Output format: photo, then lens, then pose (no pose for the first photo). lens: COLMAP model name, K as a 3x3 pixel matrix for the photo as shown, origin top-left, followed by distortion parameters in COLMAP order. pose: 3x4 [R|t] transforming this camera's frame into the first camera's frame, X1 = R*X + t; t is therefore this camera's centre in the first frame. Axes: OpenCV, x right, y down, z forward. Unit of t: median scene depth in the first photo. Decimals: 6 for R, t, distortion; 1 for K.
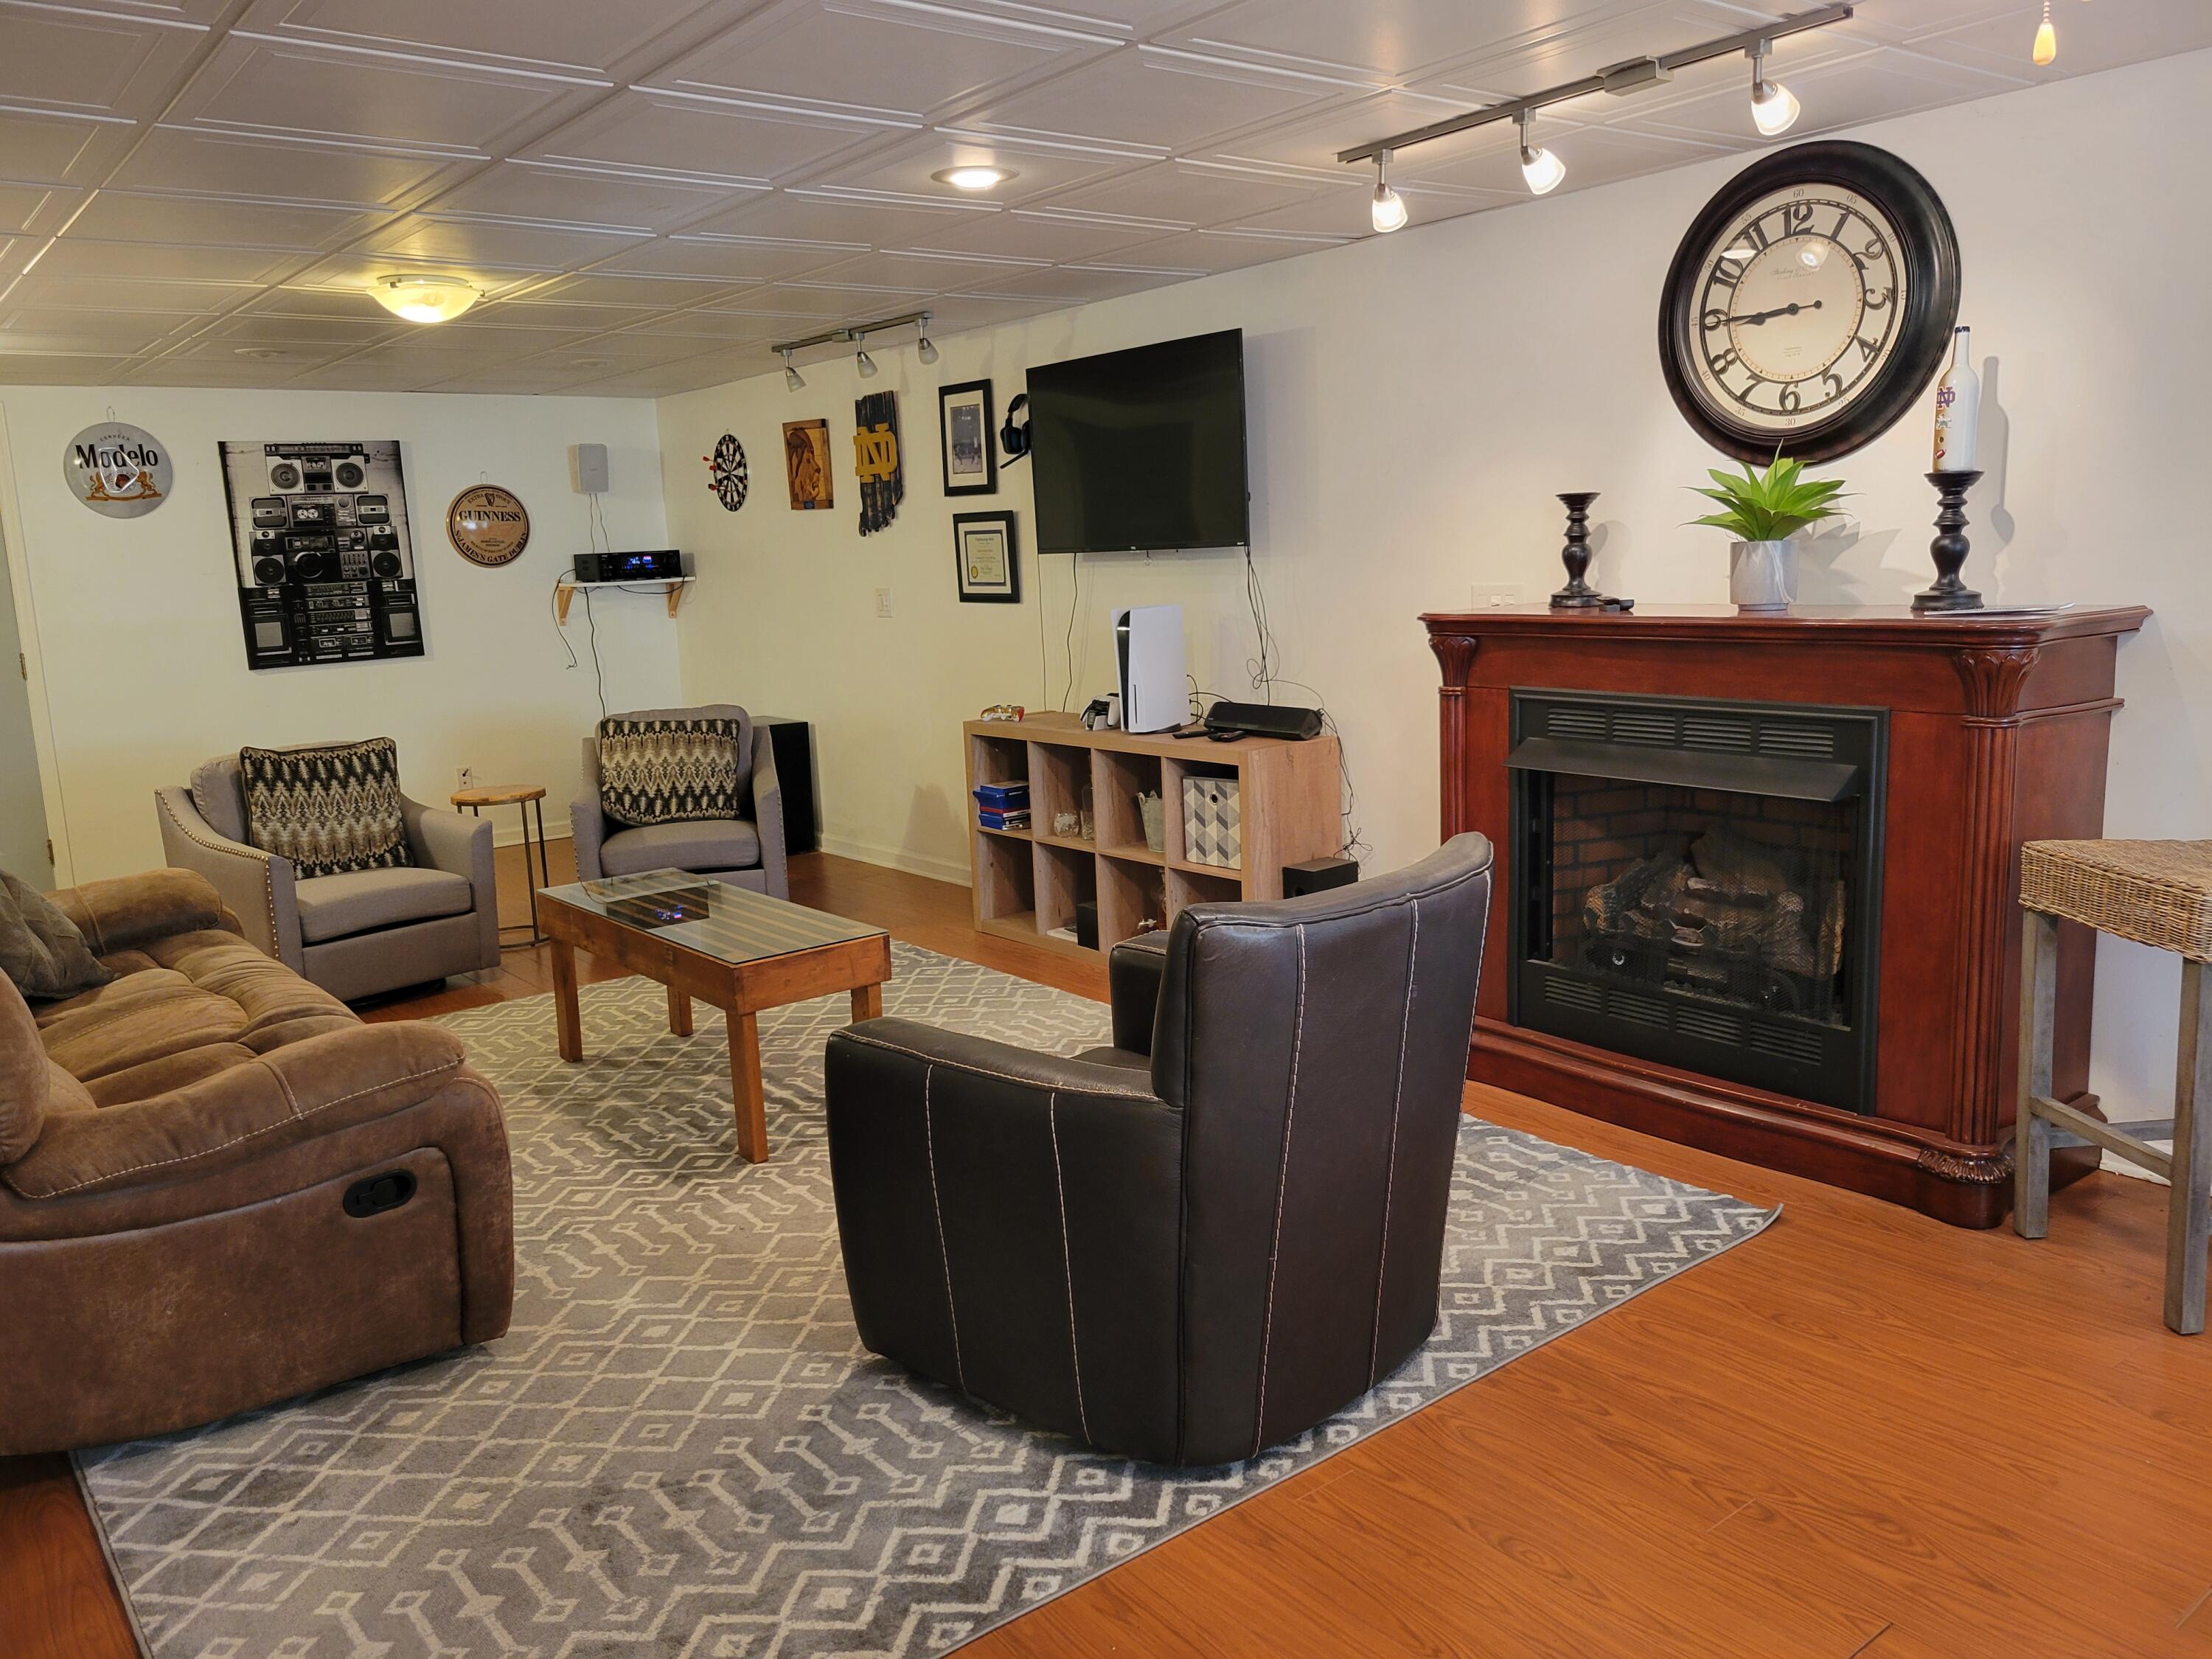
lens RADIAL K [[1657.3, 0, 1168.0], [0, 1657.3, 827.3], [0, 0, 1]] dist [0.054896, -0.044918]
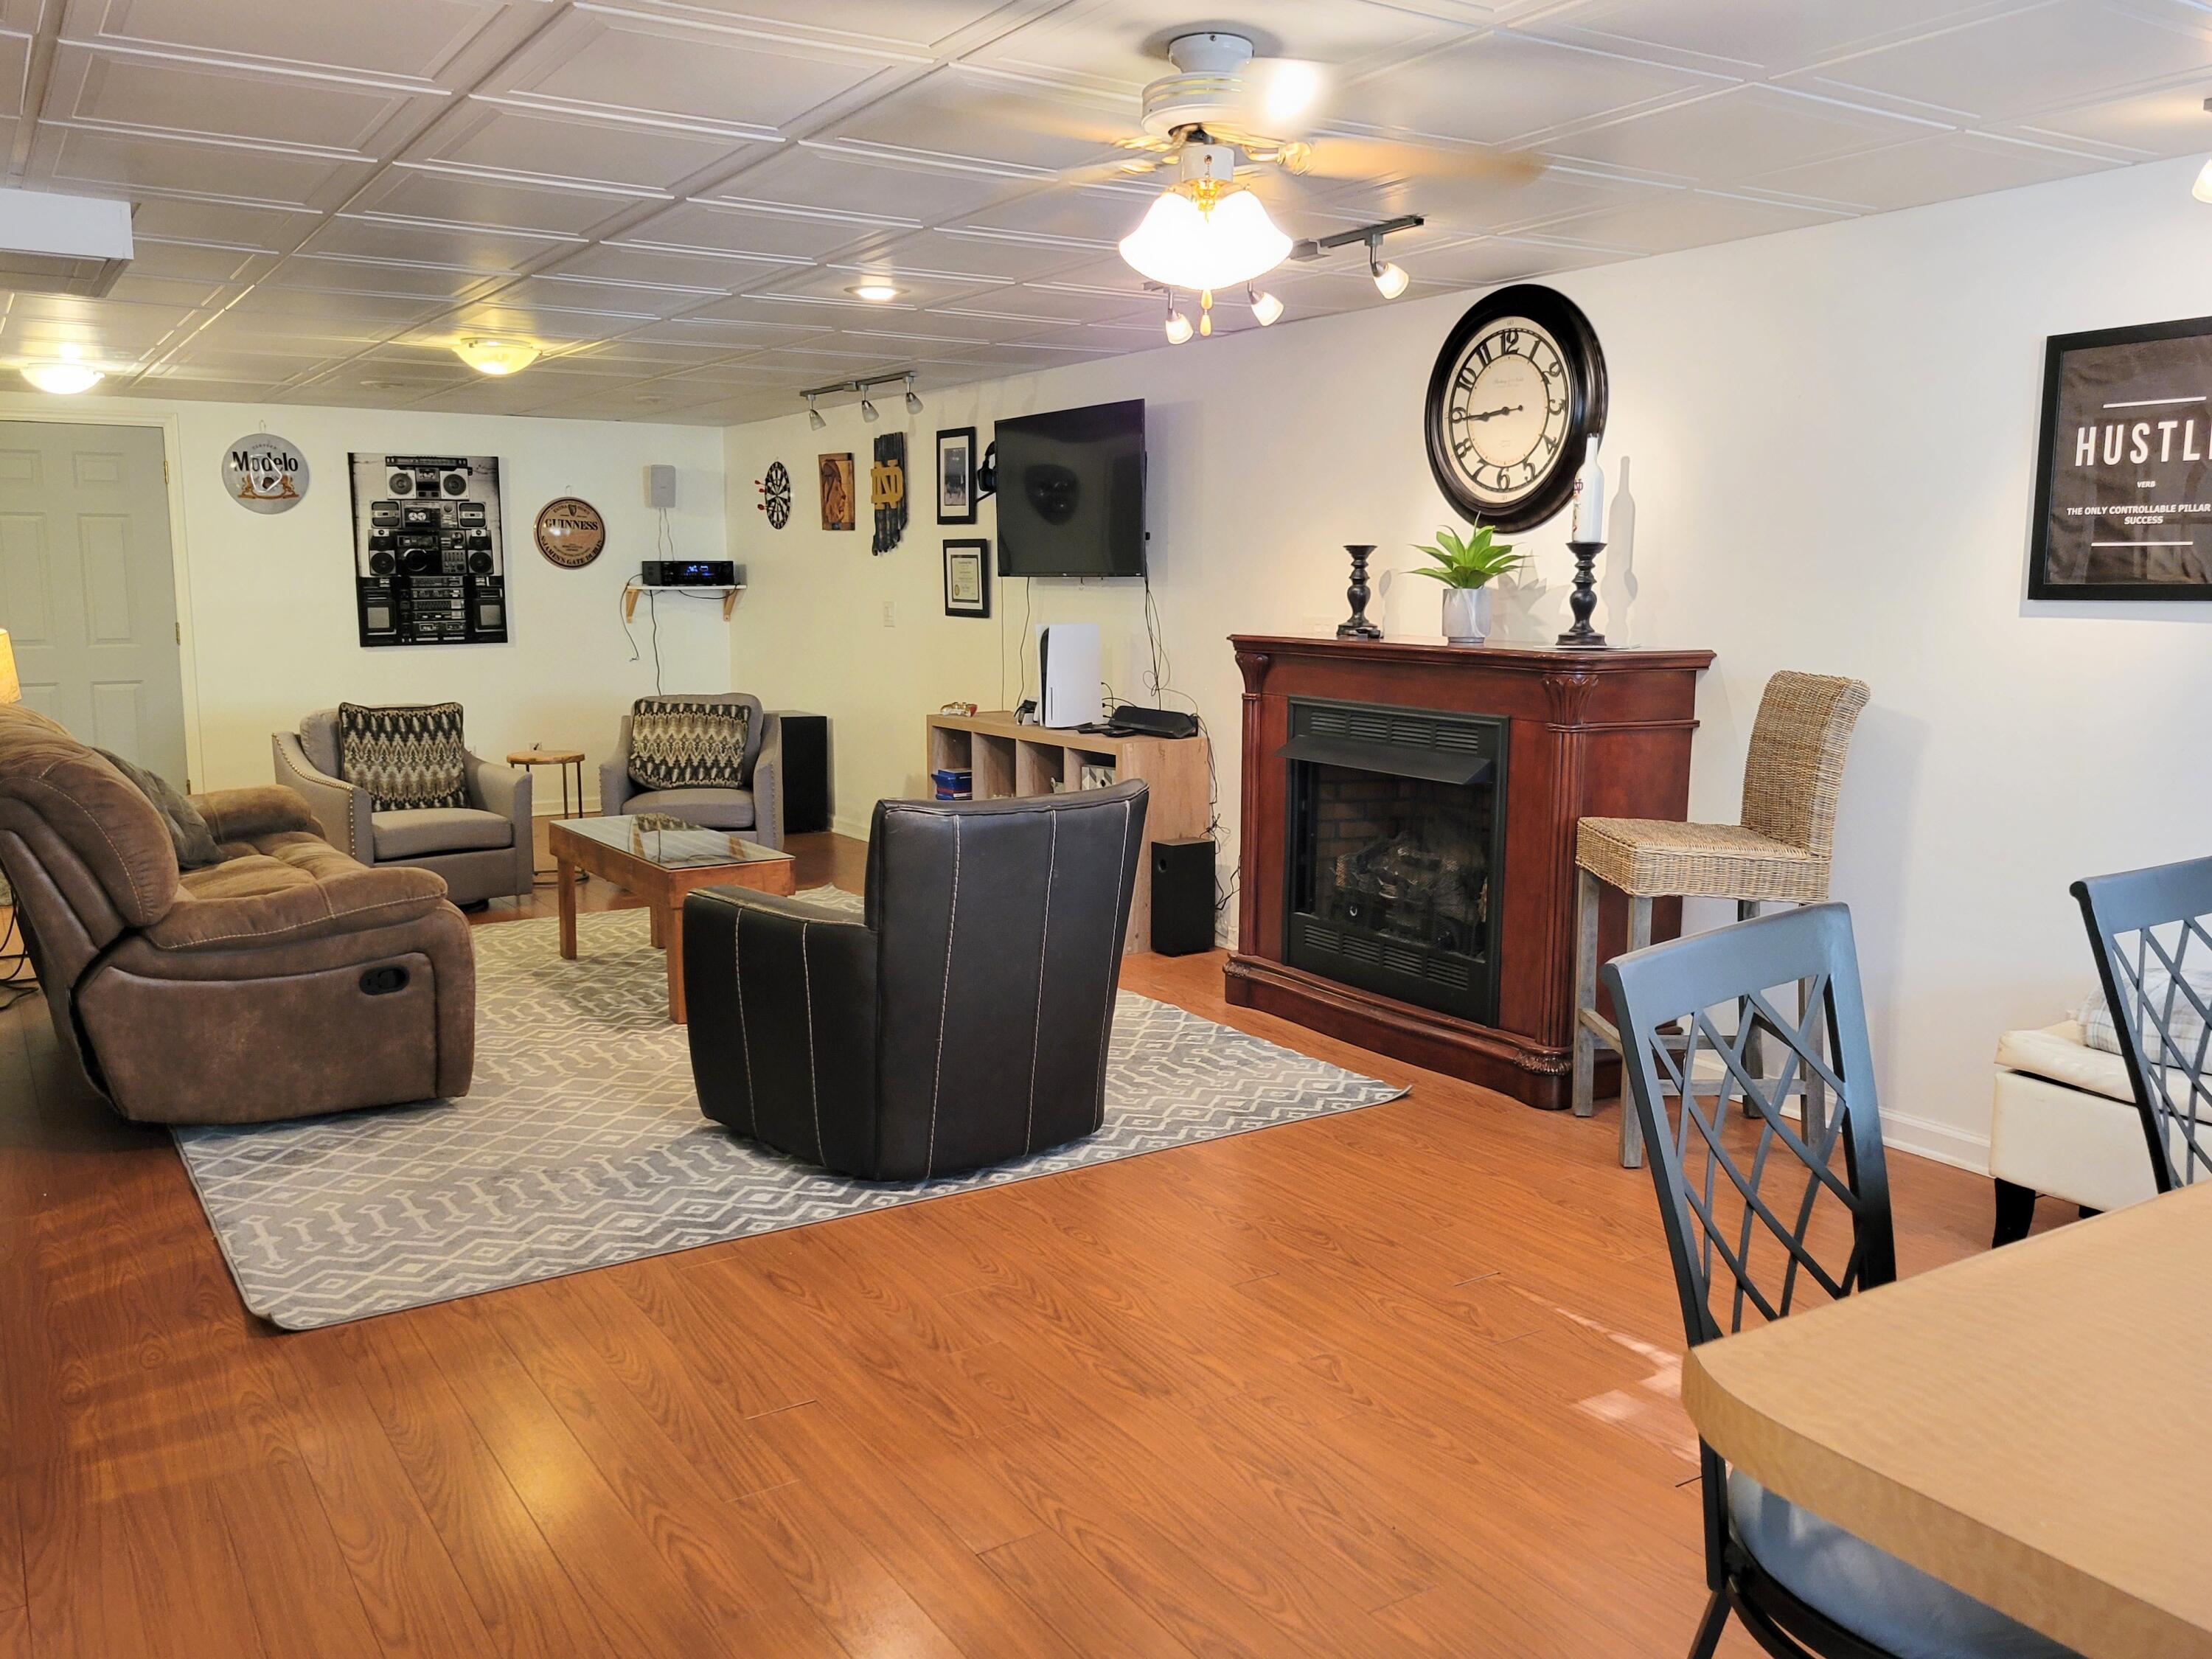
lens RADIAL K [[1712.7, 0, 1139.7], [0, 1712.7, 826.5], [0, 0, 1]] dist [0.050606, -0.042020]
pose [[0.994773, 0.057283, -0.084530, 0.211847], [-0.059292, 0.998010, -0.021445, 0.051434], [0.083133, 0.026344, 0.996190, -0.314767]]
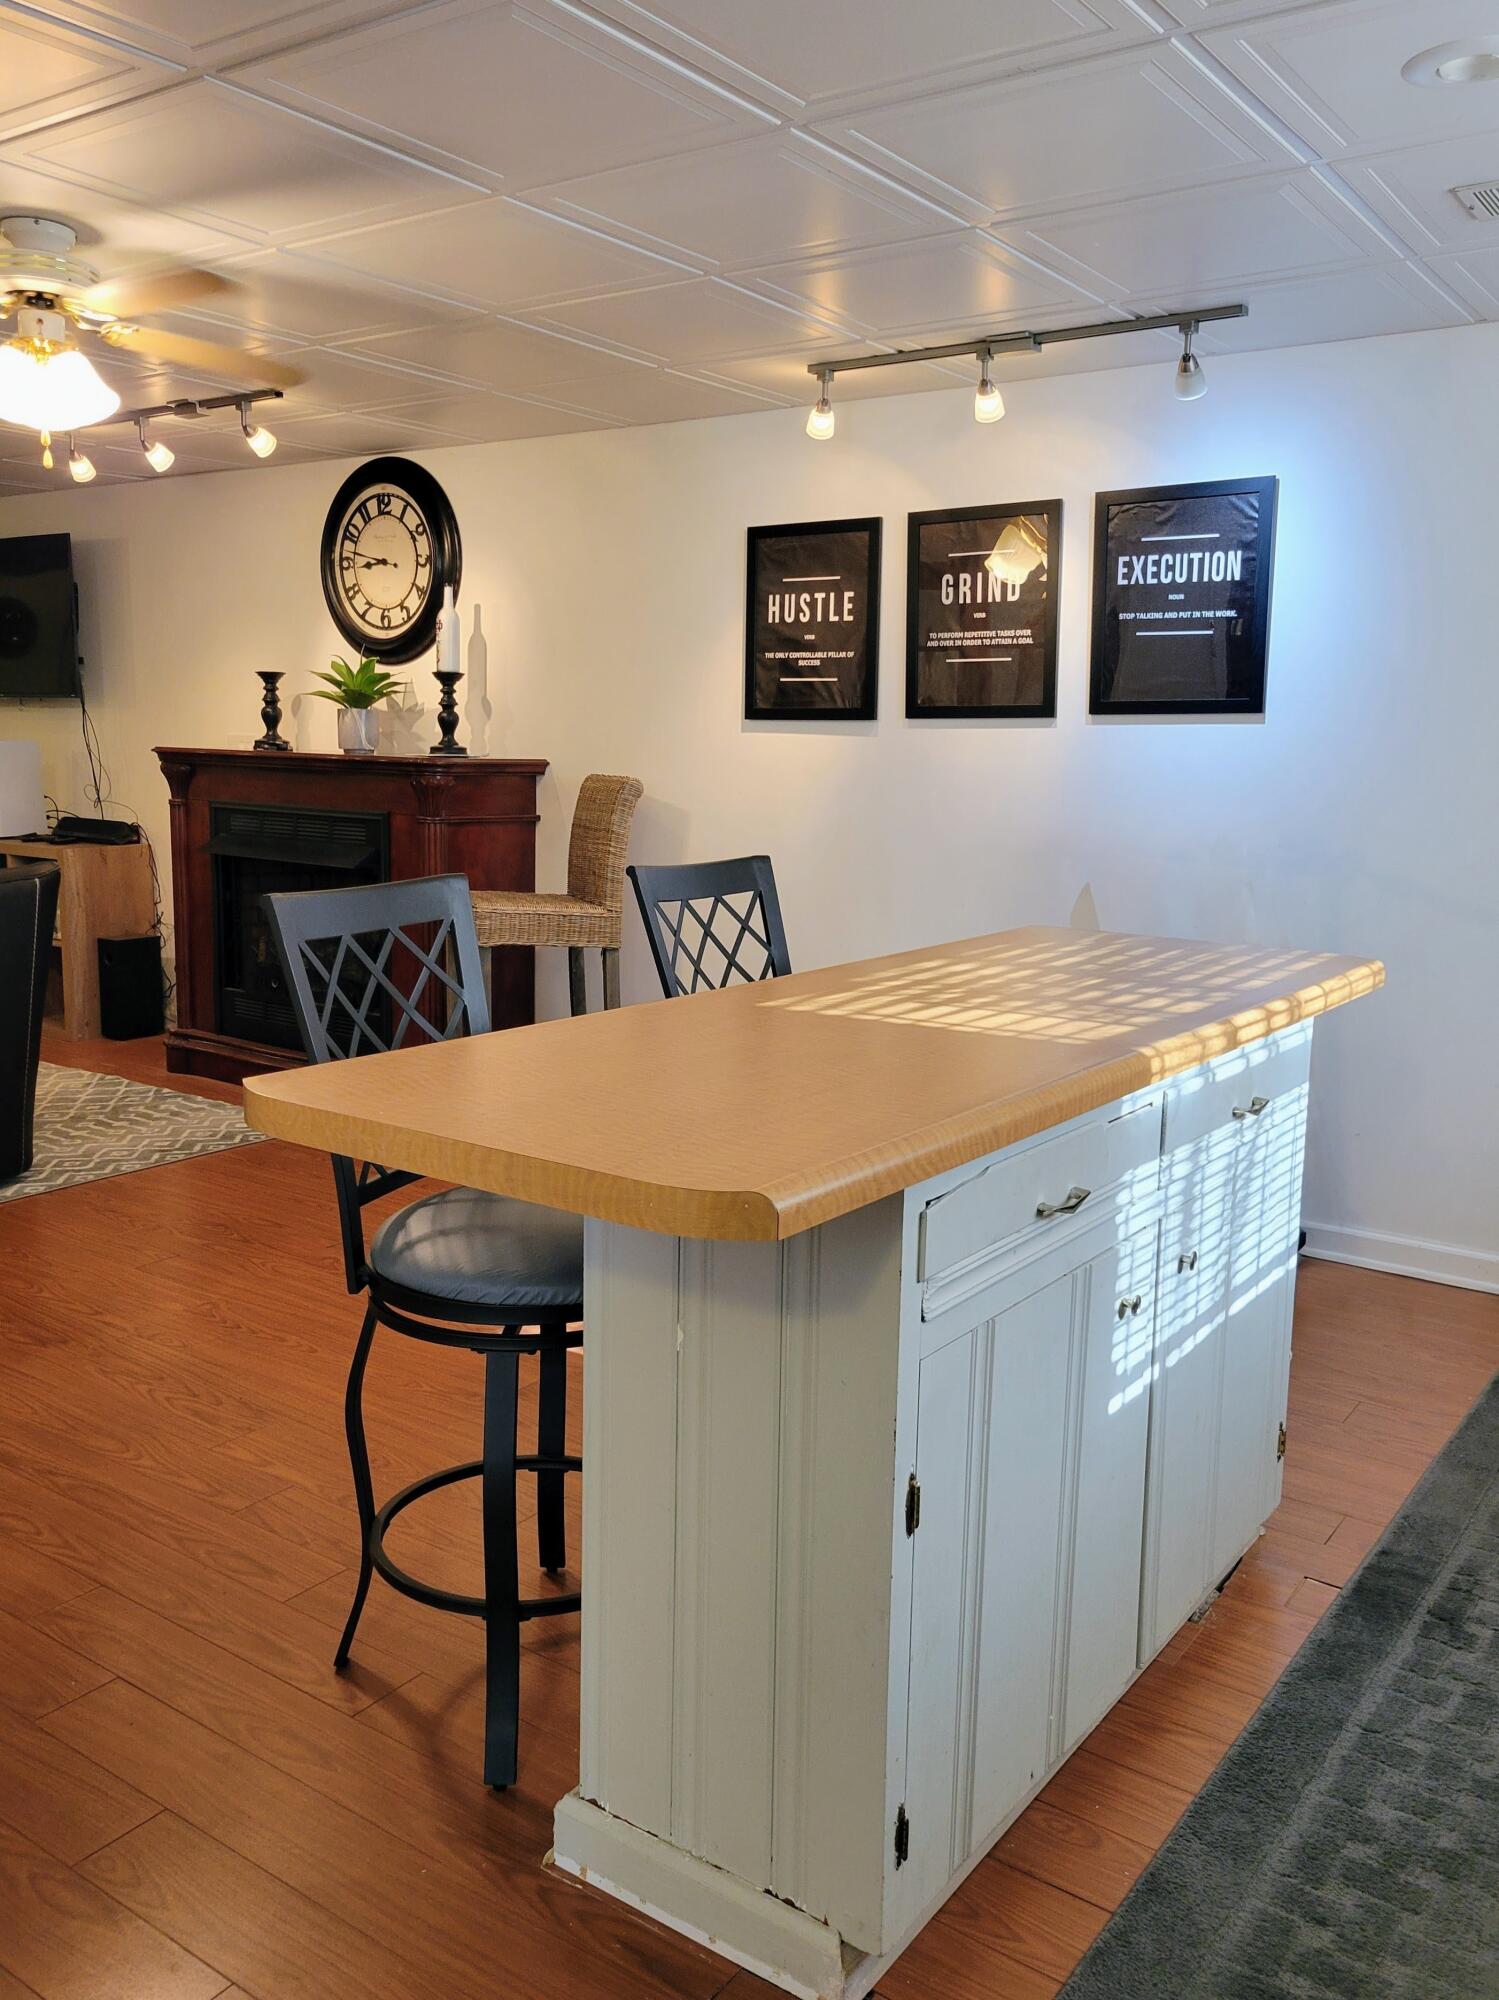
lens RADIAL K [[1548.6, 0, 749.5], [0, 1548.6, 1000.0], [0, 0, 1]] dist [0.050606, -0.042020]
pose [[0.959948, 0.014750, 0.279791, 0.284523], [-0.013254, 0.999886, -0.007239, 0.097119], [-0.279866, 0.003241, 0.960034, -0.454360]]
